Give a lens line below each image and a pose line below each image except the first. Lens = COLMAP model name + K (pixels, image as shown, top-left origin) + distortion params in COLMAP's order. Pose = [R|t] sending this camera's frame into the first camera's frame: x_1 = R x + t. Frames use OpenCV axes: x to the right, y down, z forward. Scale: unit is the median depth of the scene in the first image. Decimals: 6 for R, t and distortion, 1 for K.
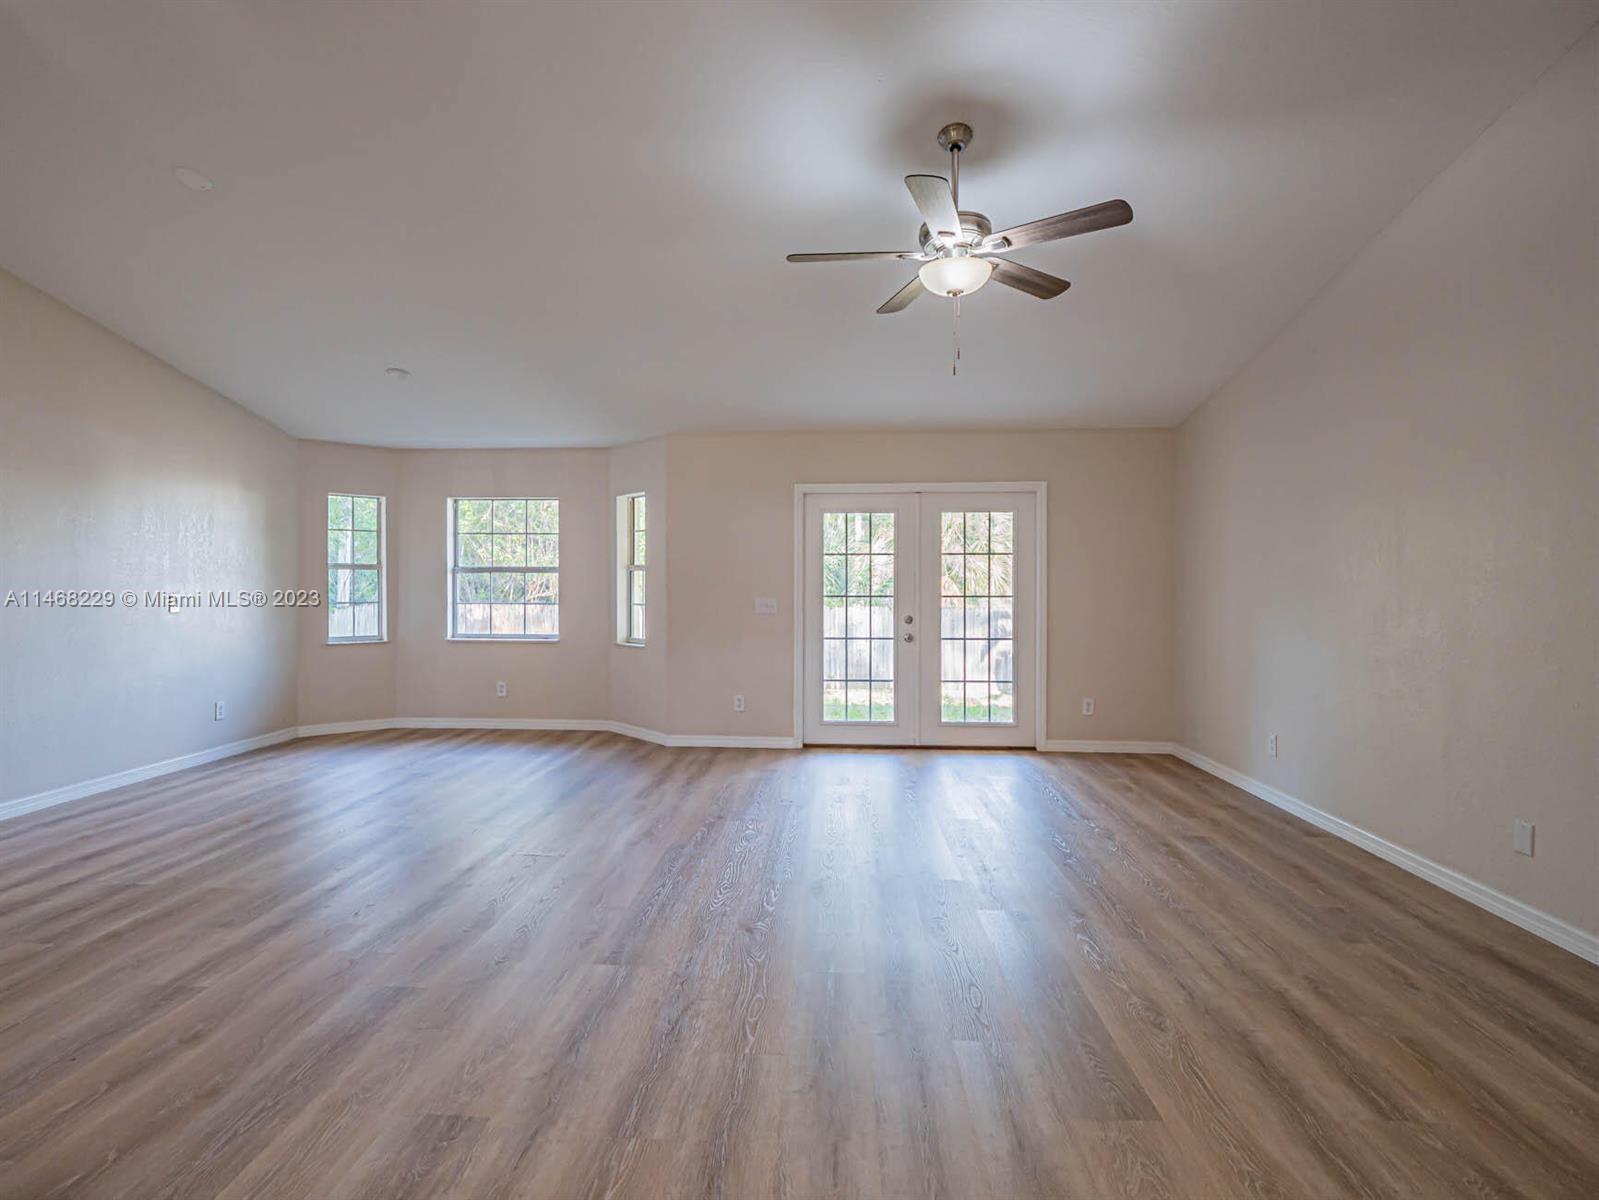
lens RADIAL K [[788.3, 0, 784.6], [0, 788.3, 594.4], [0, 0, 1]] dist [-0.012350, 0.000384]
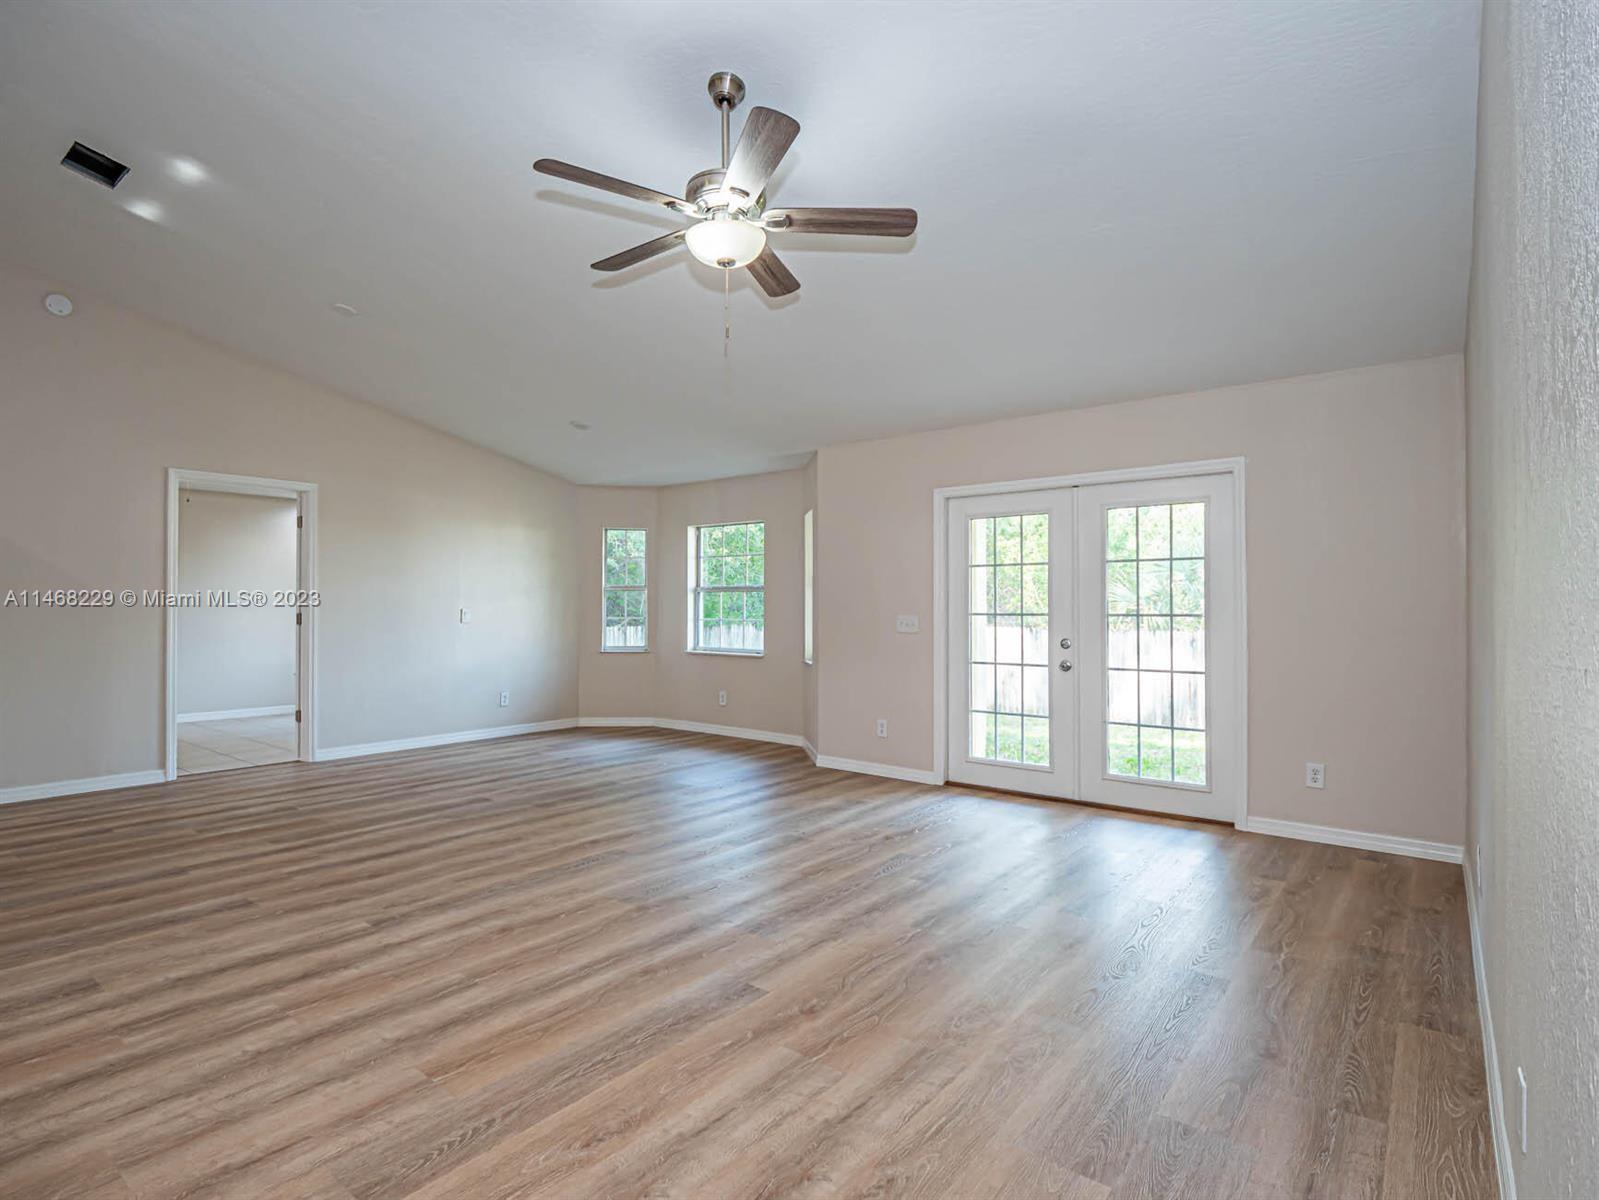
lens RADIAL K [[804.8, 0, 794.2], [0, 804.8, 603.8], [0, 0, 1]] dist [-0.003301, -0.004757]
pose [[0.822476, -0.002279, -0.568795, 0.399176], [-0.006960, 0.999877, -0.014072, 0.004914], [0.568757, 0.015532, 0.822359, 0.155757]]
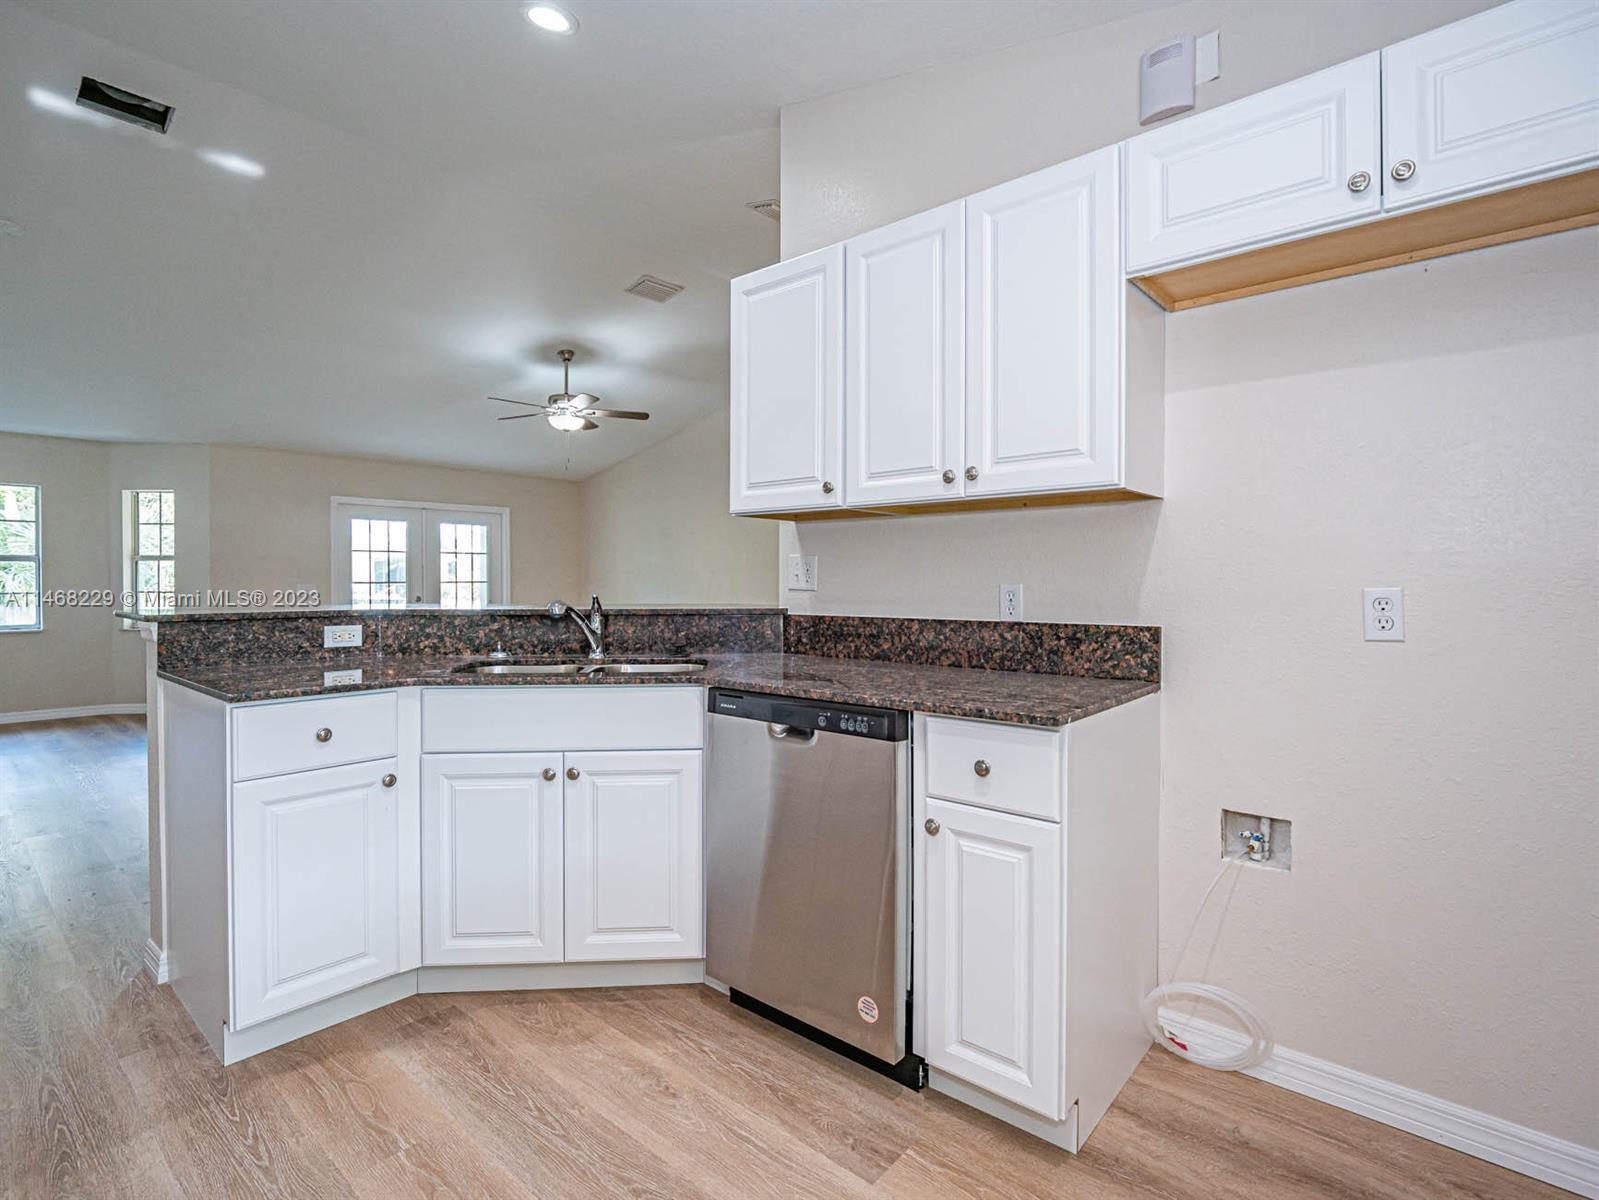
lens RADIAL K [[788.3, 0, 784.8], [0, 788.3, 586.4], [0, 0, 1]] dist [-0.012350, 0.000384]
pose [[0.615883, -0.008251, 0.787795, -0.535156], [0.011657, 0.999931, 0.001360, 0.015132], [-0.787752, 0.008345, 0.615937, -0.363046]]
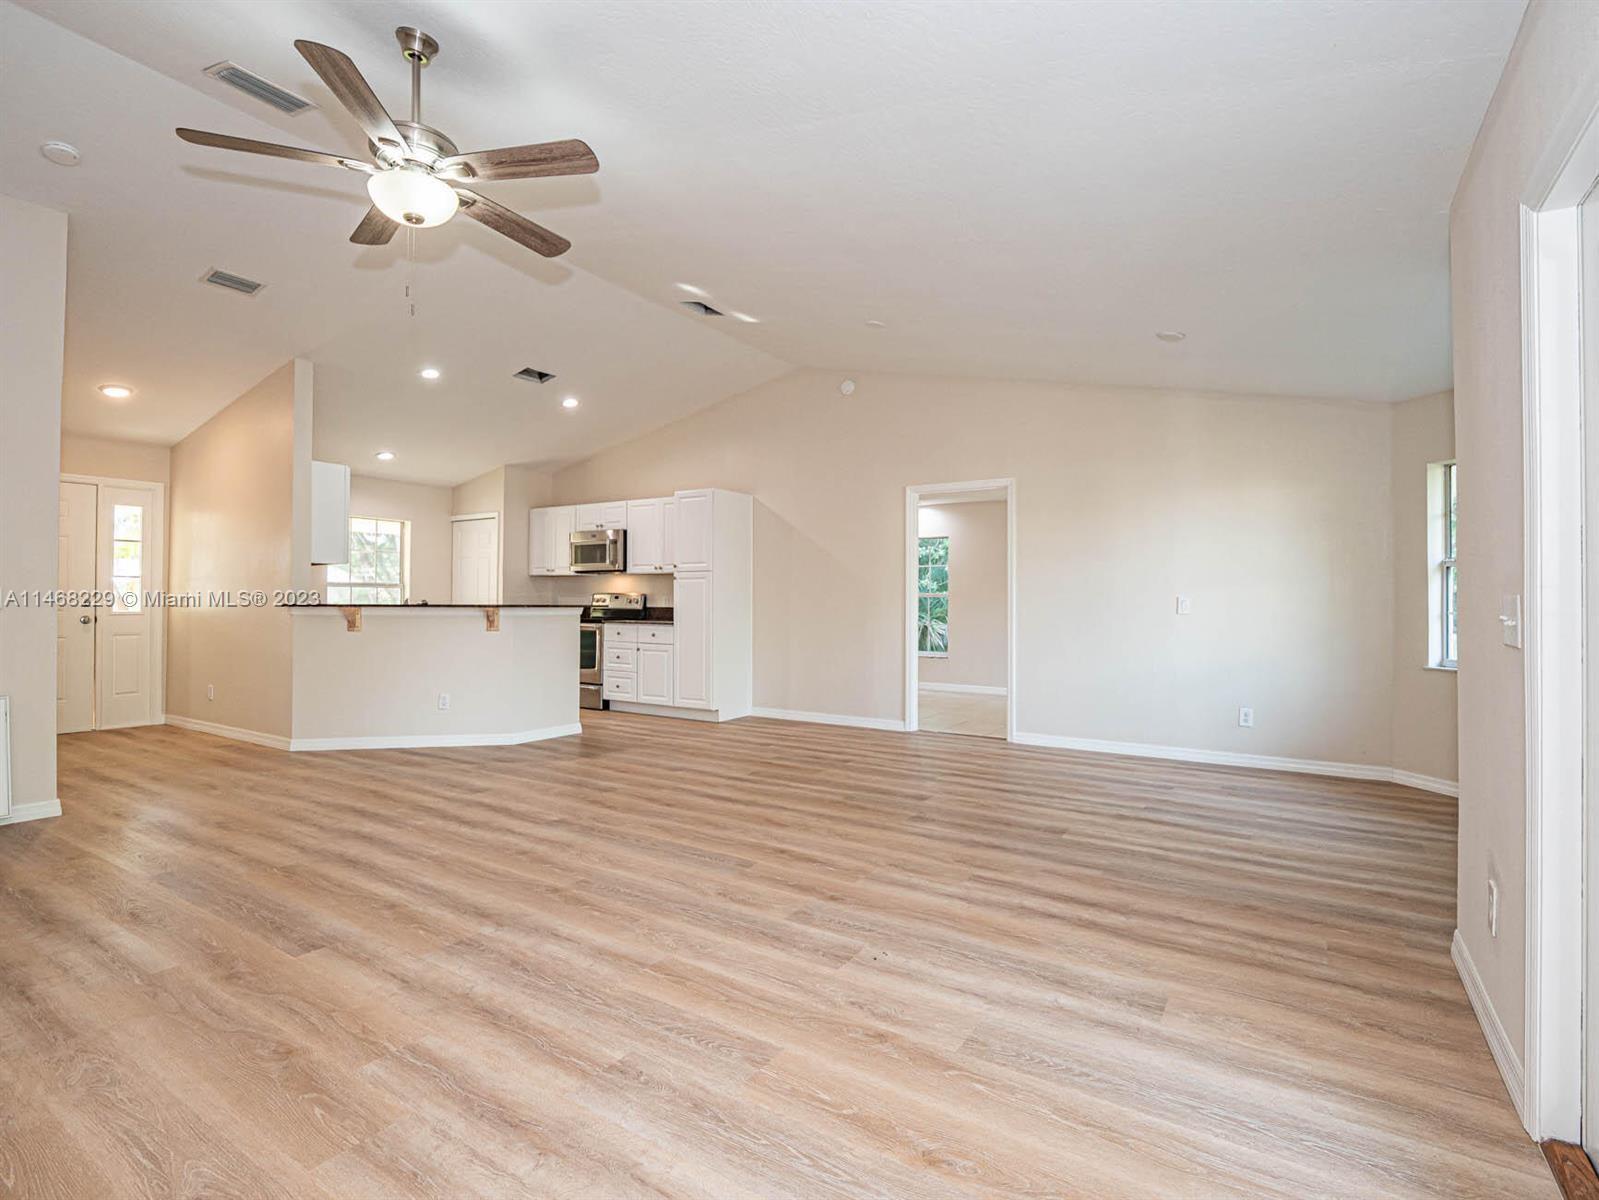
lens RADIAL K [[804.8, 0, 792.7], [0, 804.8, 589.5], [0, 0, 1]] dist [-0.003301, -0.004757]
pose [[-0.487312, -0.020681, -0.872983, 0.390197], [-0.019547, 0.999727, -0.012773, 0.011861], [0.873009, 0.010840, -0.487584, 0.901301]]
